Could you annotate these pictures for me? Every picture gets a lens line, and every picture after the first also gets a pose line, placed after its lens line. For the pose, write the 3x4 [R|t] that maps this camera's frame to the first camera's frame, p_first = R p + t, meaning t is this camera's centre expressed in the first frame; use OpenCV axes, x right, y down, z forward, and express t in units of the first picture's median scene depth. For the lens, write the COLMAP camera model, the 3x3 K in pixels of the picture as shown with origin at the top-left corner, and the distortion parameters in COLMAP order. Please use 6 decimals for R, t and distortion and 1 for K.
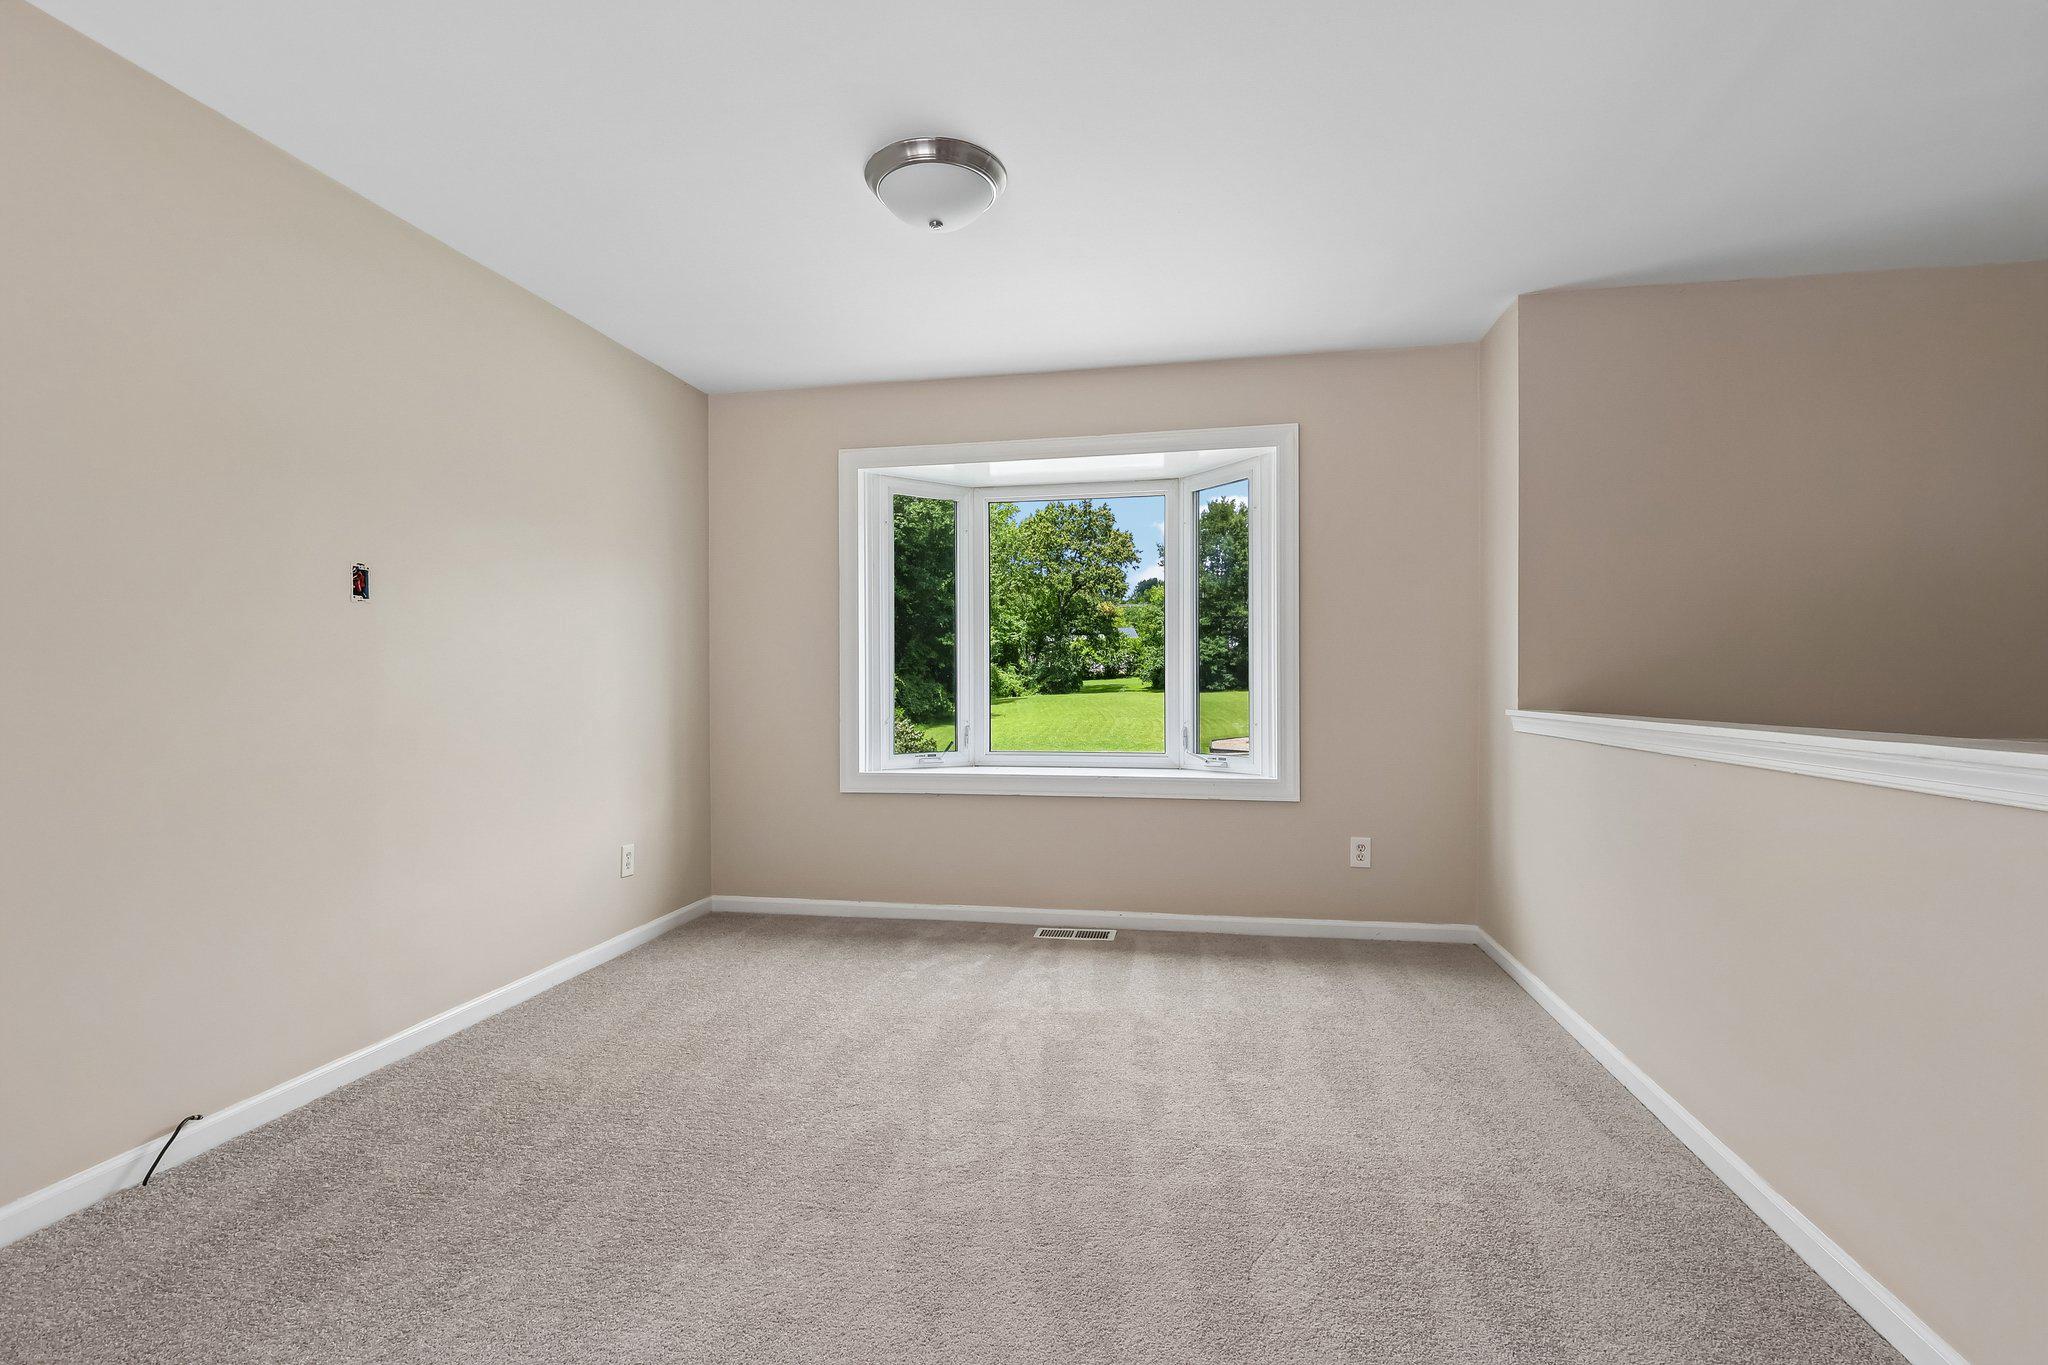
lens RADIAL K [[948.5, 0, 1022.7], [0, 948.5, 687.4], [0, 0, 1]] dist [0.000046, 0.000444]
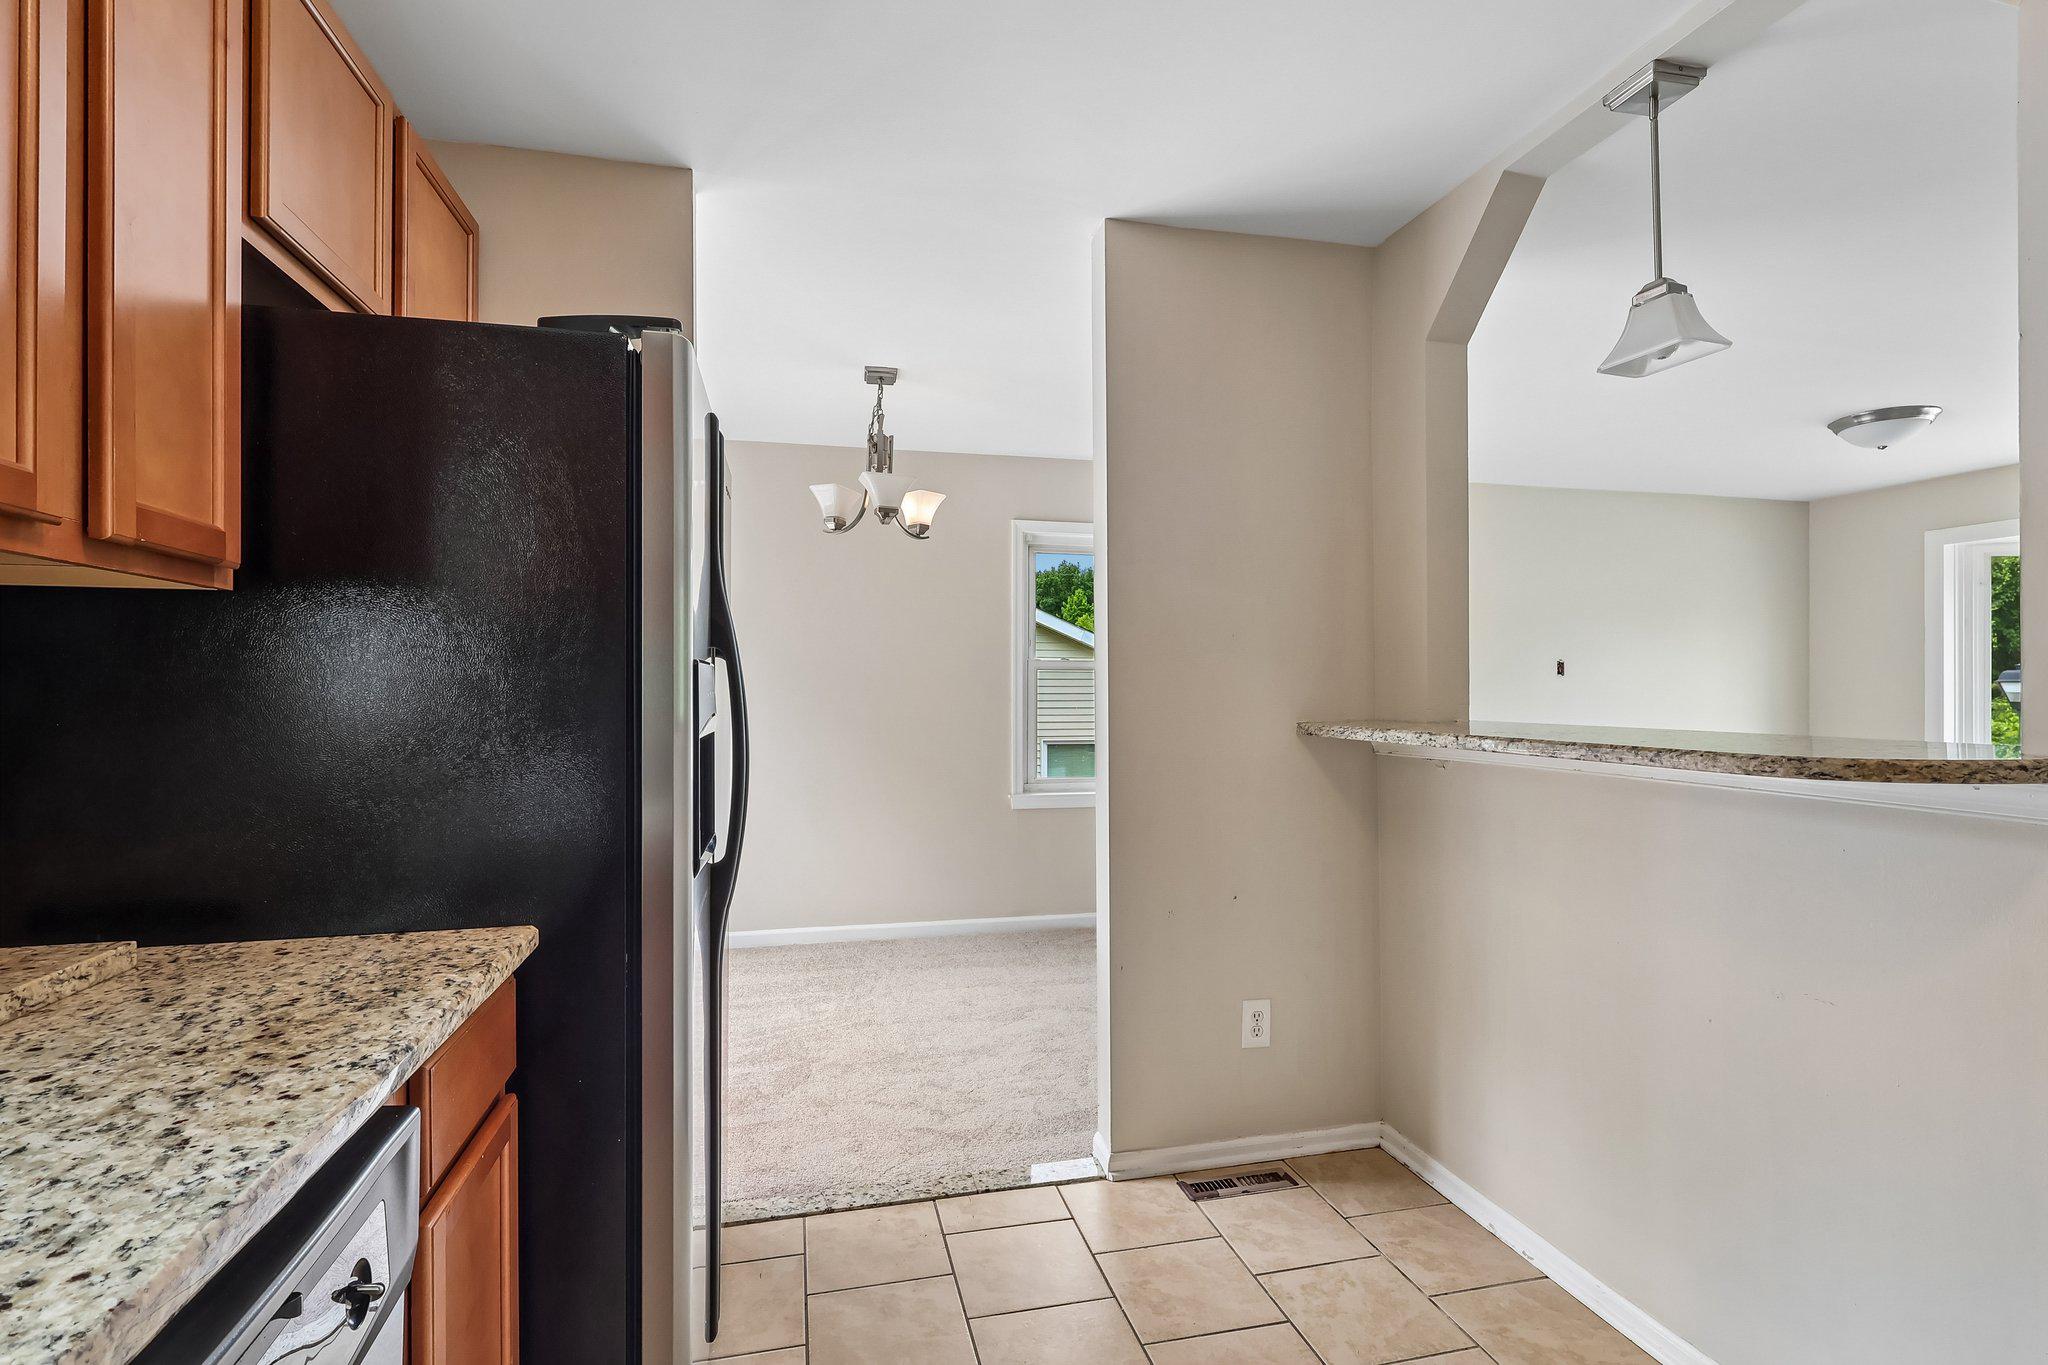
lens RADIAL K [[983.4, 0, 1024.0], [0, 983.4, 682.5], [0, 0, 1]] dist [0.000830, 0.000101]
pose [[0.414883, -0.000503, -0.909875, 0.535945], [-0.007385, 0.999965, -0.003920, -0.040527], [0.909845, 0.008346, 0.414864, -0.668108]]
